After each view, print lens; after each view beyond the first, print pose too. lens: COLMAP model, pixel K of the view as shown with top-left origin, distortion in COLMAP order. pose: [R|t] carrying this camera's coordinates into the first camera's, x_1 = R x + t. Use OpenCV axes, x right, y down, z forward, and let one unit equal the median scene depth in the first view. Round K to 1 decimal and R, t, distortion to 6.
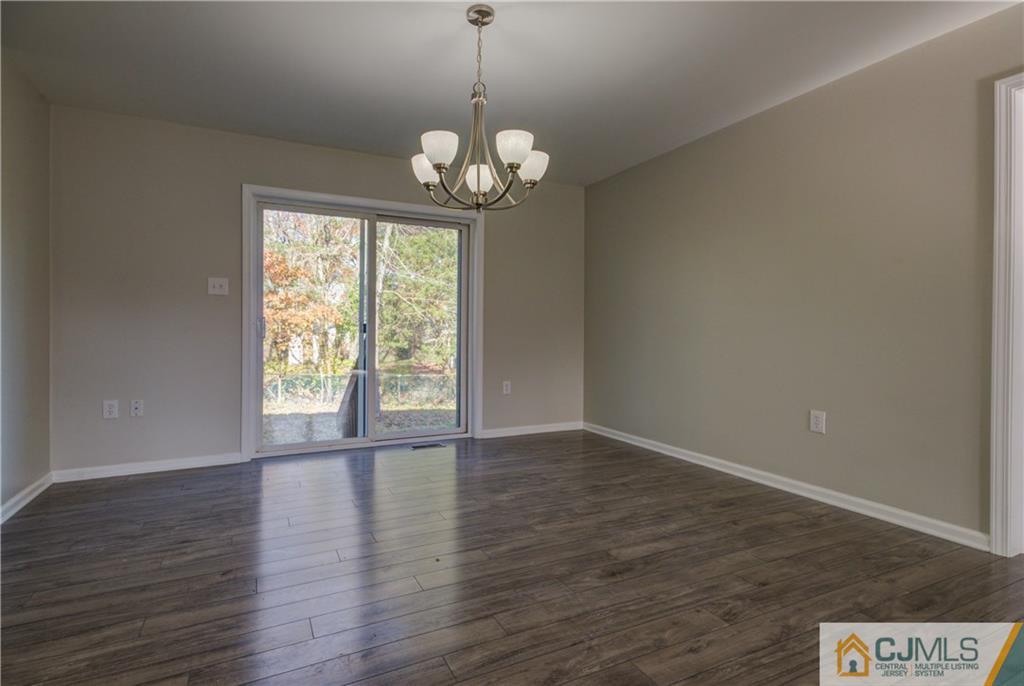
lens RADIAL K [[493.9, 0, 483.9], [0, 493.9, 333.4], [0, 0, 1]] dist [0.017698, -0.000142]
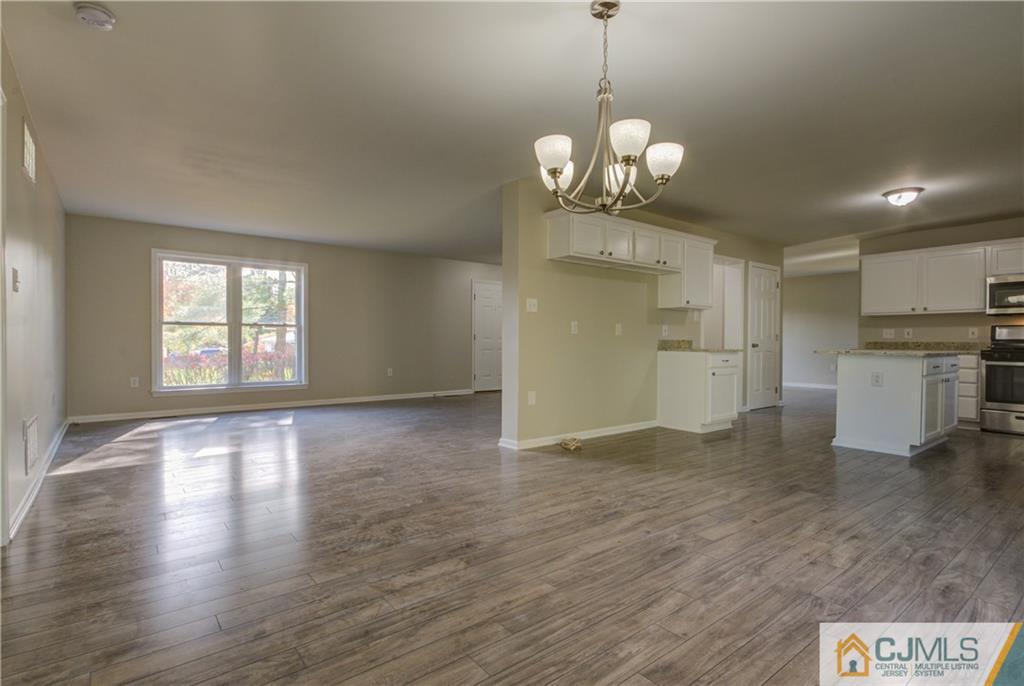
lens RADIAL K [[484.9, 0, 505.2], [0, 484.9, 346.9], [0, 0, 1]] dist [0.010892, 0.000415]
pose [[-0.977445, -0.006386, -0.211094, 0.377893], [-0.010172, 0.999806, 0.016854, -0.004651], [0.210946, 0.018621, -0.977320, 1.919773]]
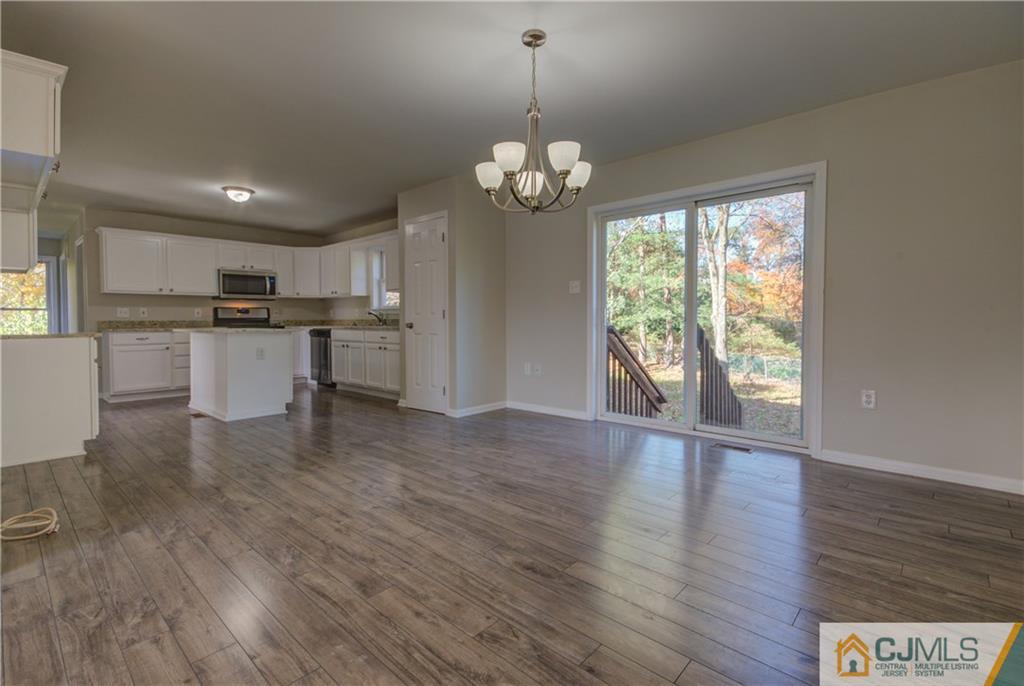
lens RADIAL K [[484.9, 0, 511.9], [0, 484.9, 330.6], [0, 0, 1]] dist [0.010892, 0.000415]
pose [[0.366882, 0.016953, -0.930113, 1.019422], [0.001176, 0.999825, 0.018688, -0.001874], [0.930267, -0.007950, 0.366798, 0.557932]]
